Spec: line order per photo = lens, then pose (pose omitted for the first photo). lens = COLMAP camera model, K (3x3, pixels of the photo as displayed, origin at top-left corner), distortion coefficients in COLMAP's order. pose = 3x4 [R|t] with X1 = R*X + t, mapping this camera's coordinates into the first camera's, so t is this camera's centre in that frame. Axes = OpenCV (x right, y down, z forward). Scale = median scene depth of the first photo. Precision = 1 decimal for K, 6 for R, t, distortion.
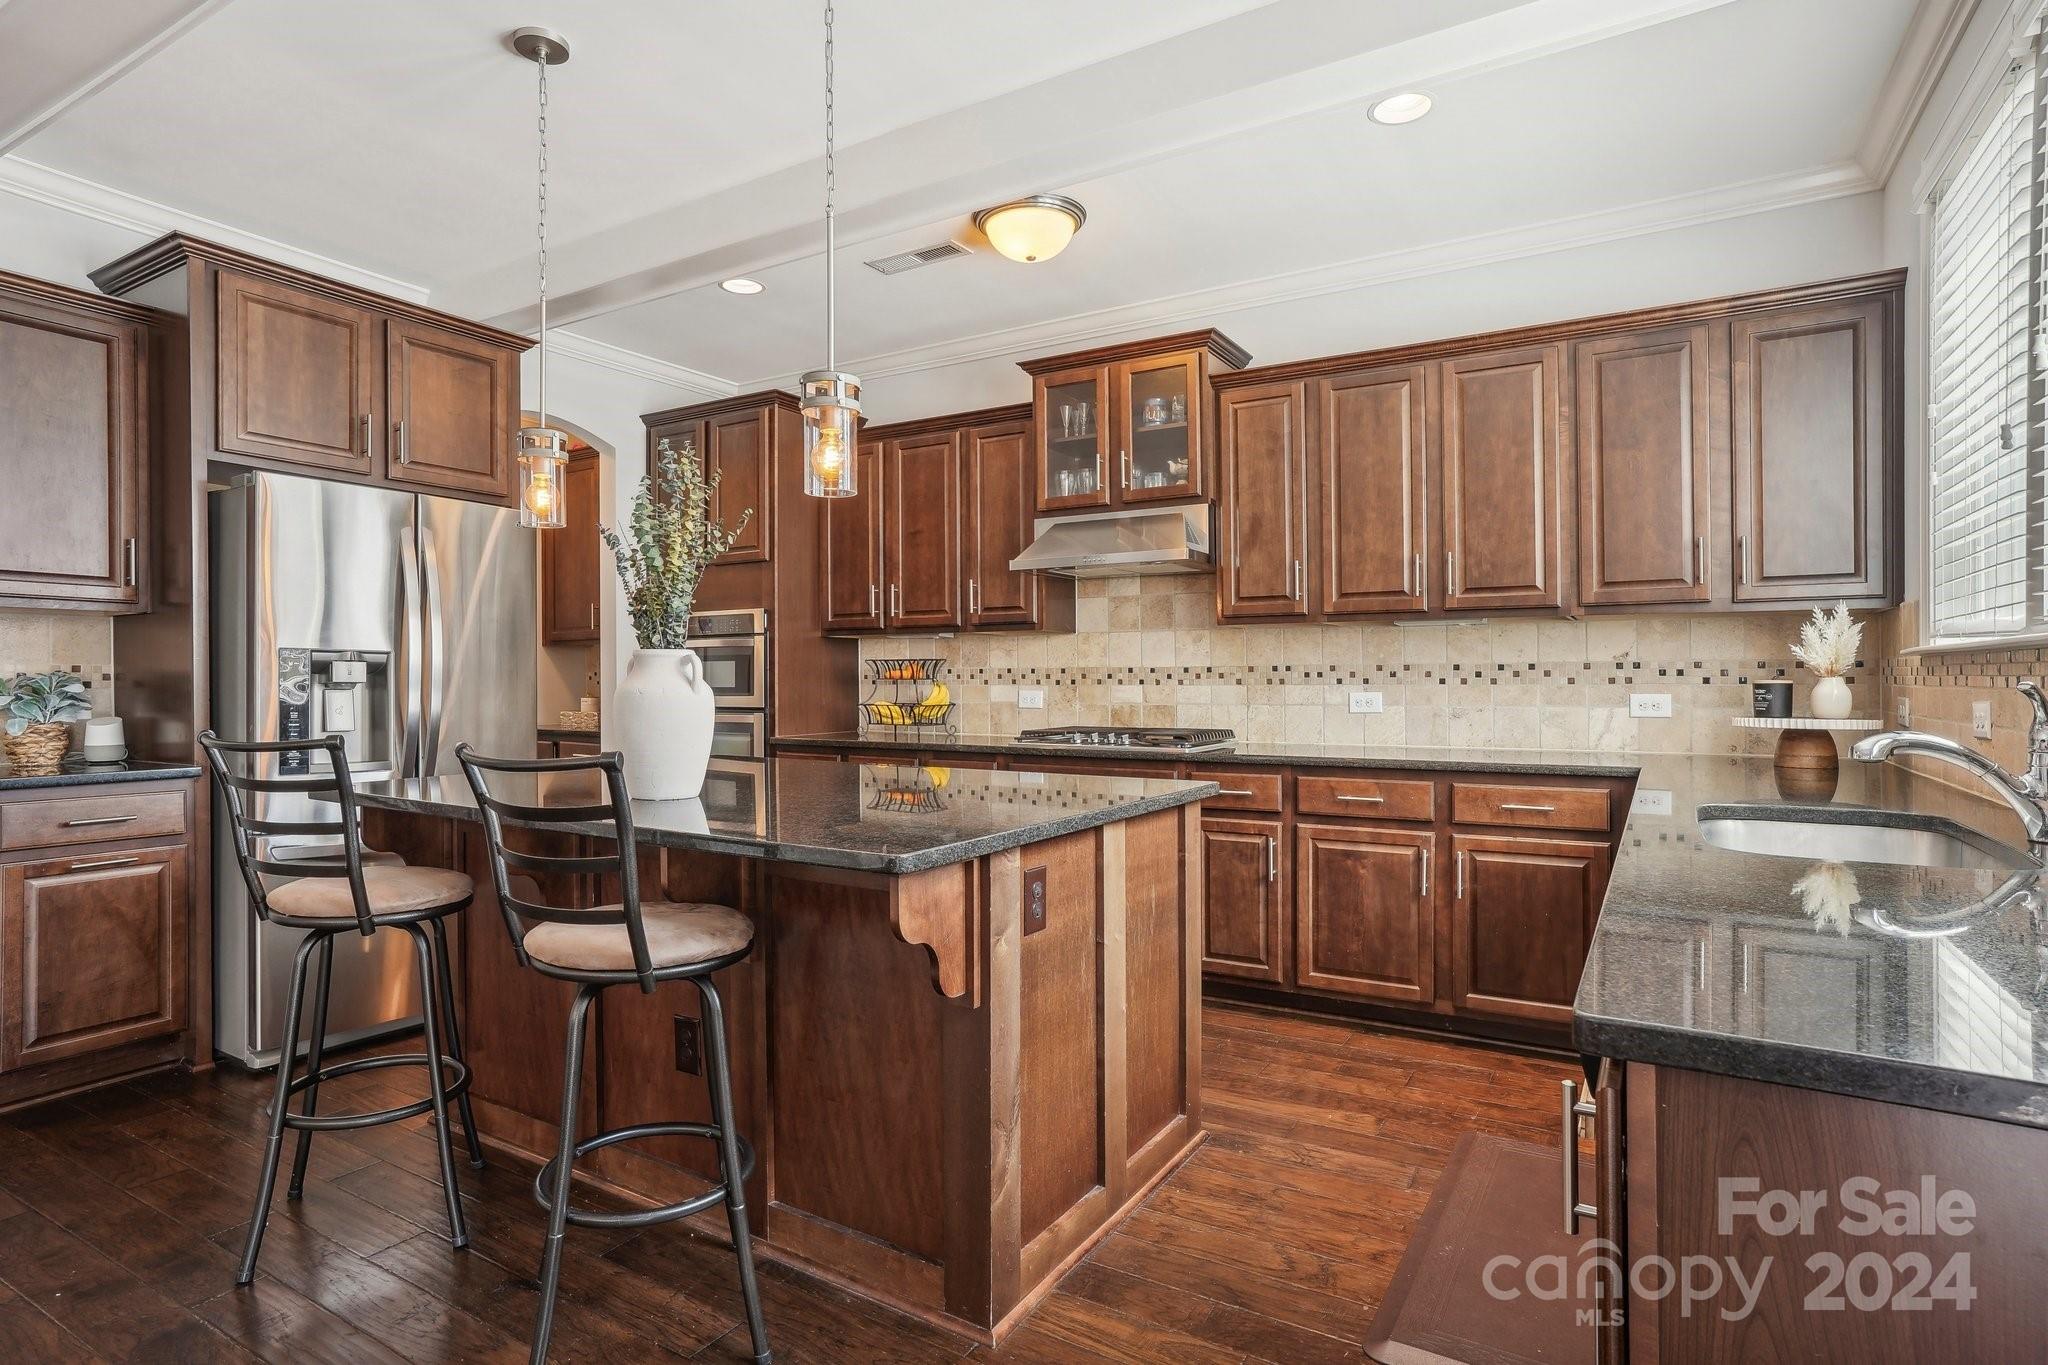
lens RADIAL K [[1068.8, 0, 1014.3], [0, 1068.8, 682.5], [0, 0, 1]] dist [-0.034911, 0.001736]
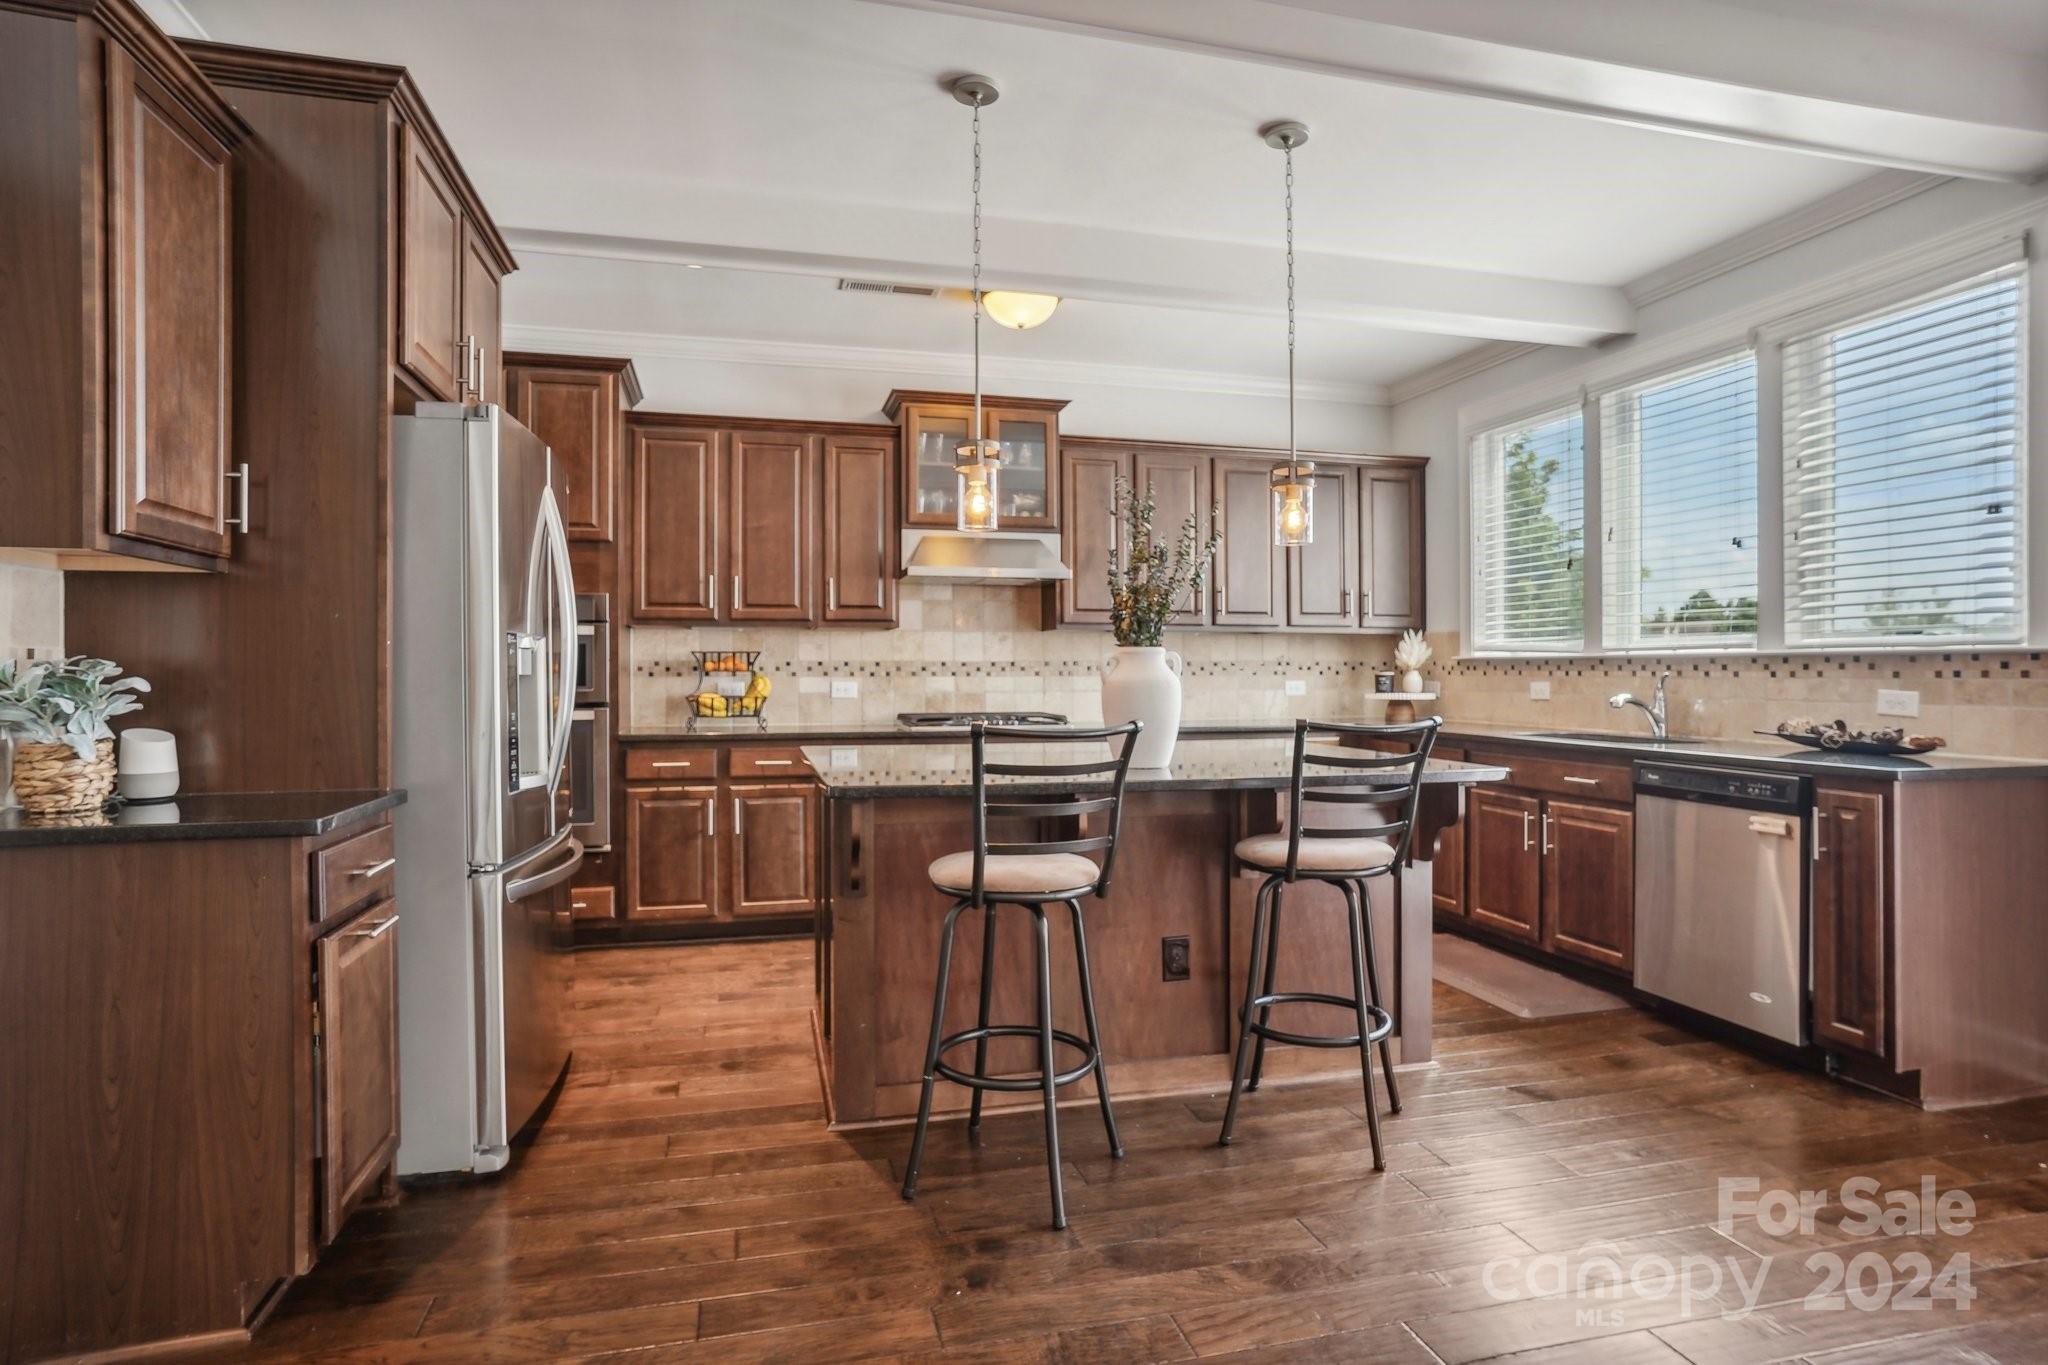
lens RADIAL K [[1068.8, 0, 1015.9], [0, 1068.8, 674.9], [0, 0, 1]] dist [-0.034911, 0.001736]
pose [[0.706938, 0.000256, 0.707276, -0.692621], [0.001100, 0.999998, -0.001461, 0.002511], [-0.707275, 0.001811, 0.706936, 0.114307]]
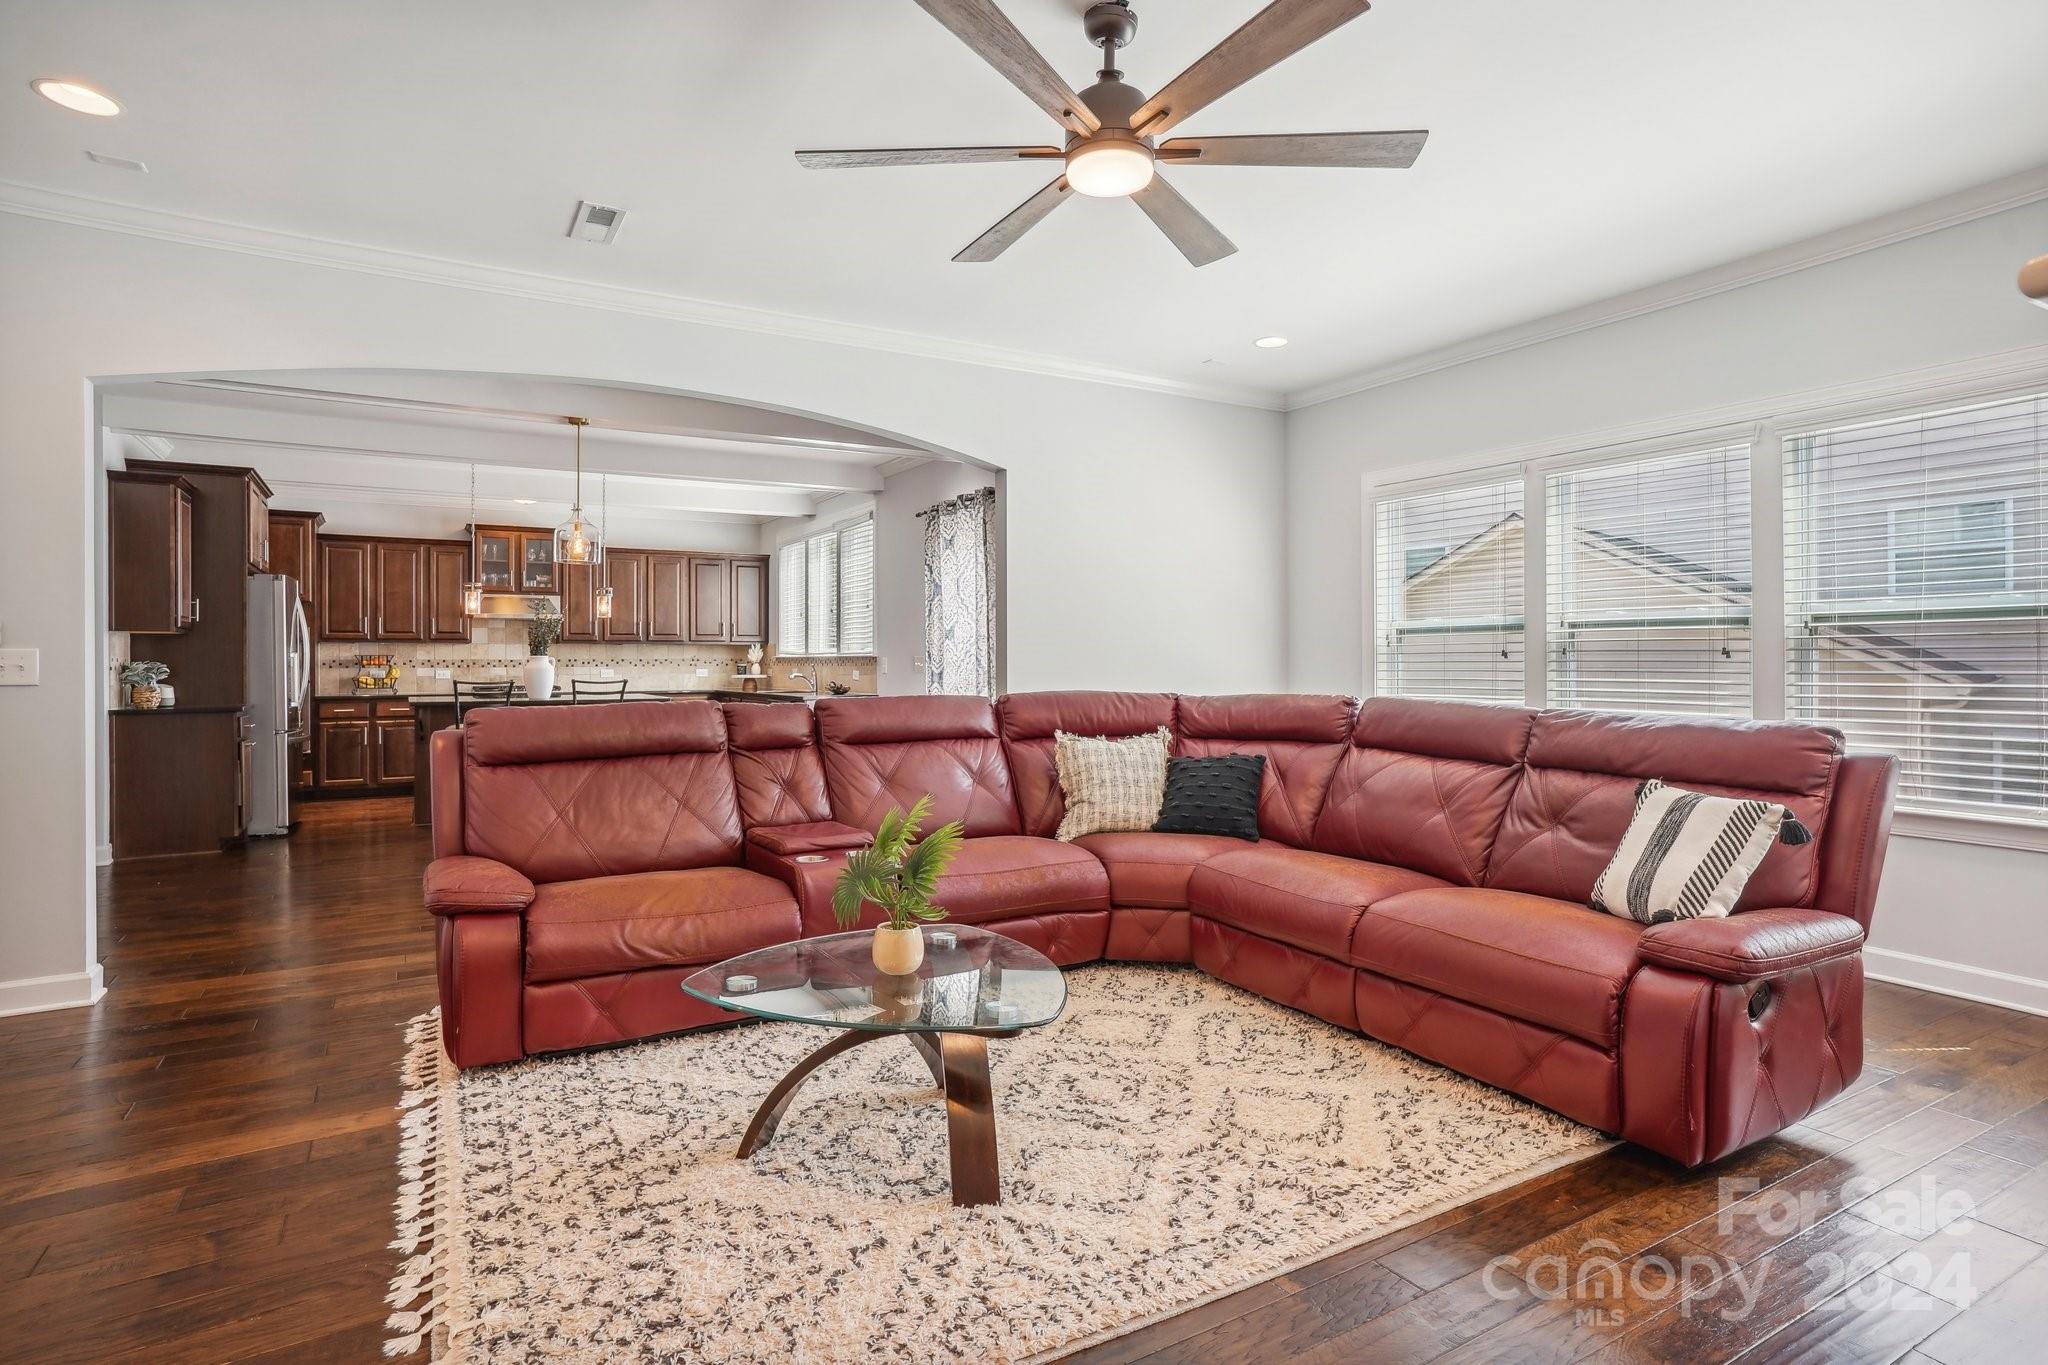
lens RADIAL K [[1068.8, 0, 1030.0], [0, 1068.8, 661.7], [0, 0, 1]] dist [-0.034911, 0.001736]
pose [[0.482425, 0.002244, 0.875934, -1.368625], [0.006608, 0.999959, -0.006201, 0.012054], [-0.875912, 0.008780, 0.482390, -1.112934]]
